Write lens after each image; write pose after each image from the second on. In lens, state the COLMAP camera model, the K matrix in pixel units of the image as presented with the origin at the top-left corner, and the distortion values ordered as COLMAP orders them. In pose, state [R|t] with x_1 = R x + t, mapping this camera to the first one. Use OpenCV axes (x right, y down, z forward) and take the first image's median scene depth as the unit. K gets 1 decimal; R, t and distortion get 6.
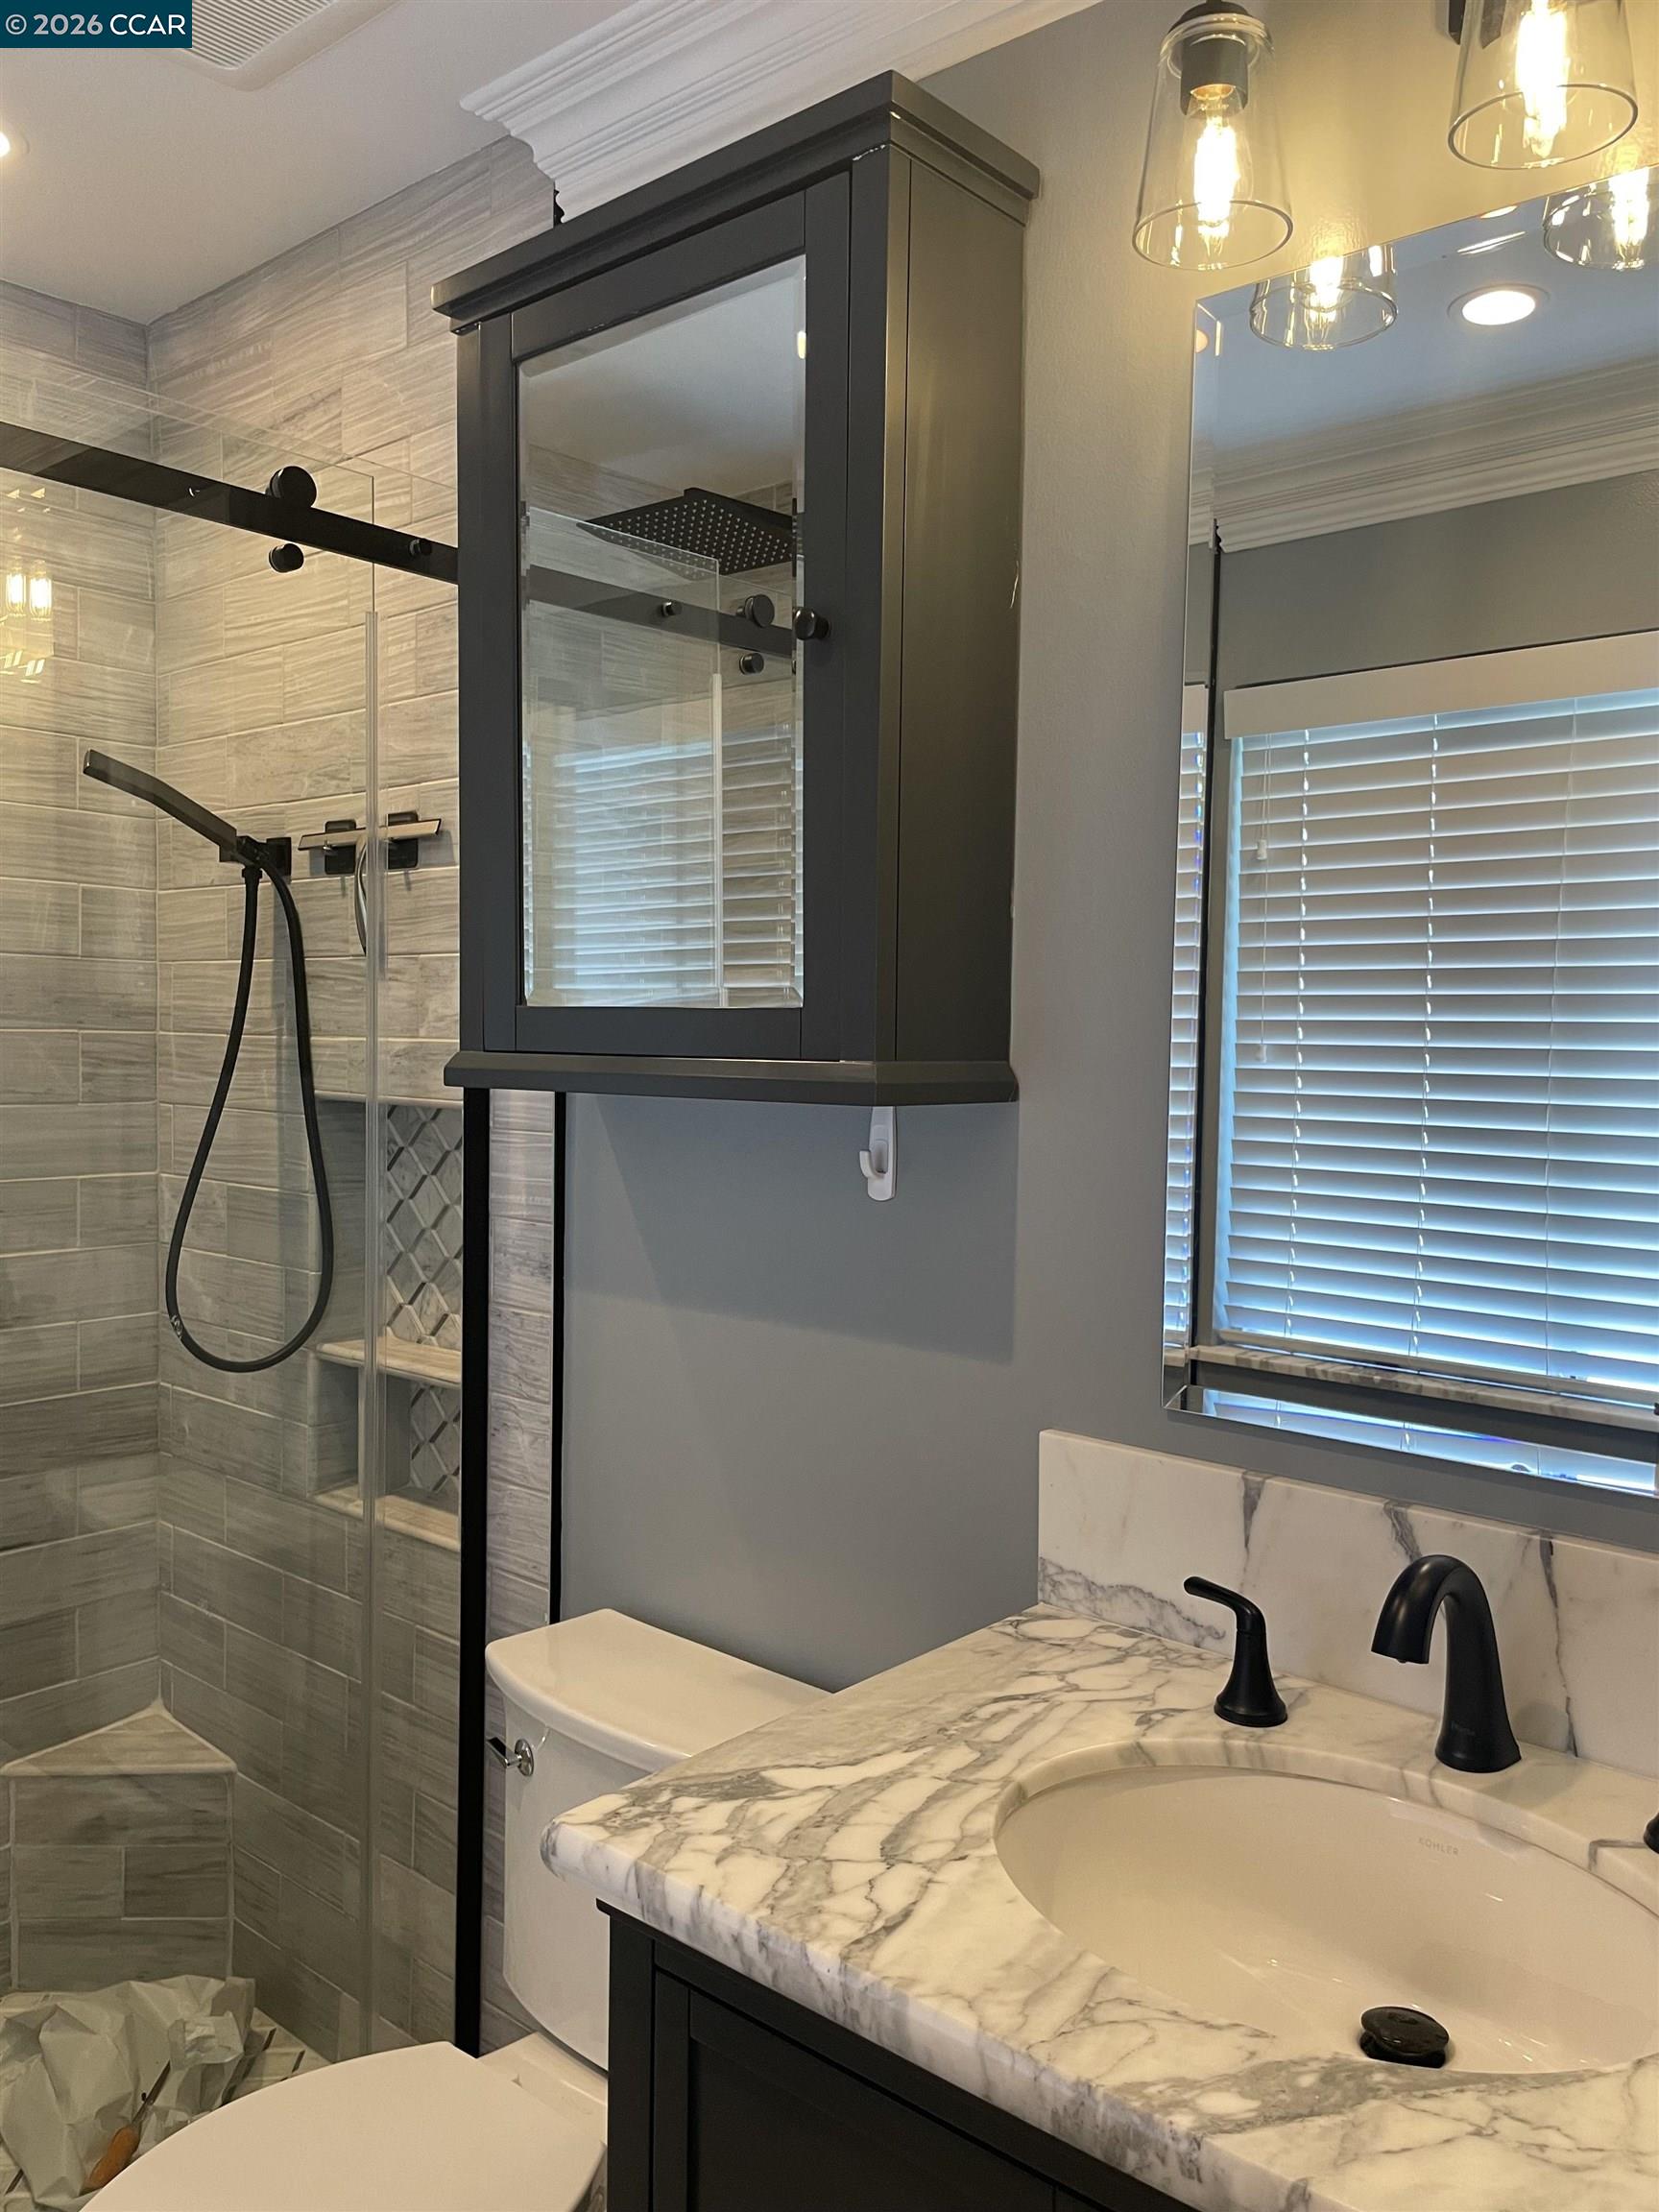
lens RADIAL K [[1711.5, 0, 829.5], [0, 1711.5, 1106.0], [0, 0, 1]] dist [0.095912, -0.142381]
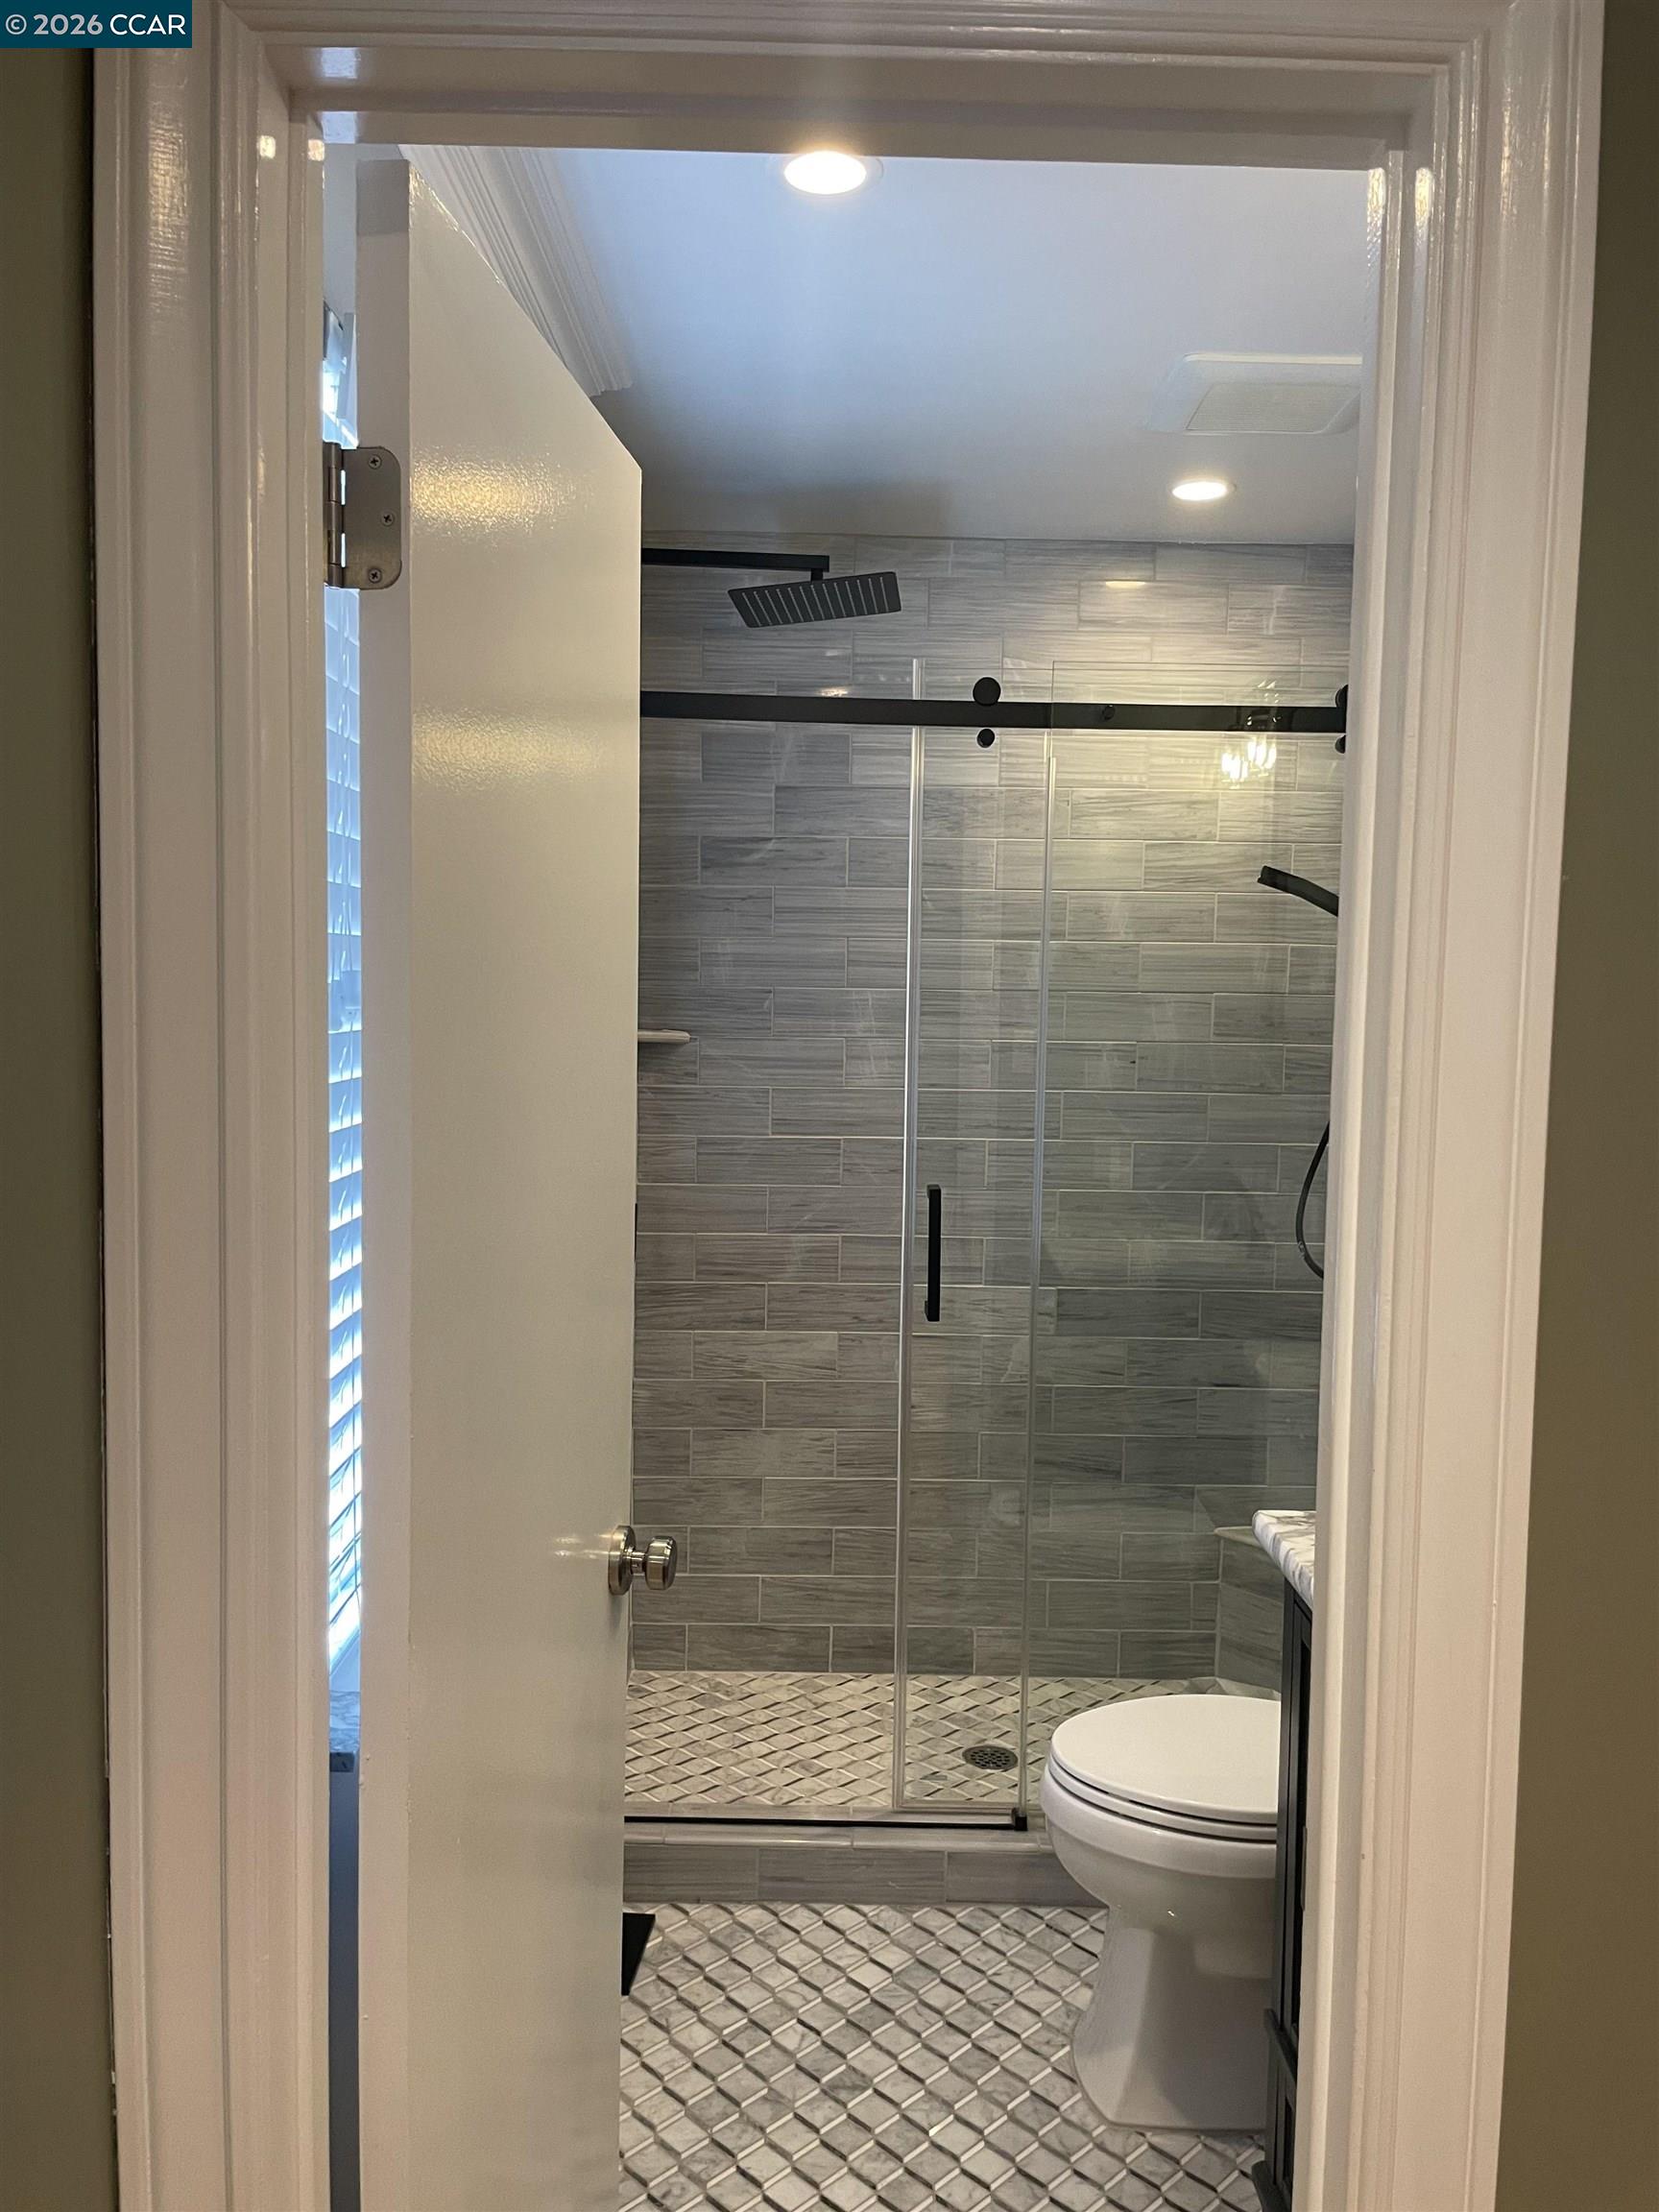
lens RADIAL K [[1711.5, 0, 829.5], [0, 1711.5, 1106.0], [0, 0, 1]] dist [0.095912, -0.142381]
pose [[0.654460, 0.053131, -0.754227, 0.424228], [-0.043694, 0.998519, 0.032425, -0.022228], [0.754833, 0.011735, 0.655812, -0.248648]]
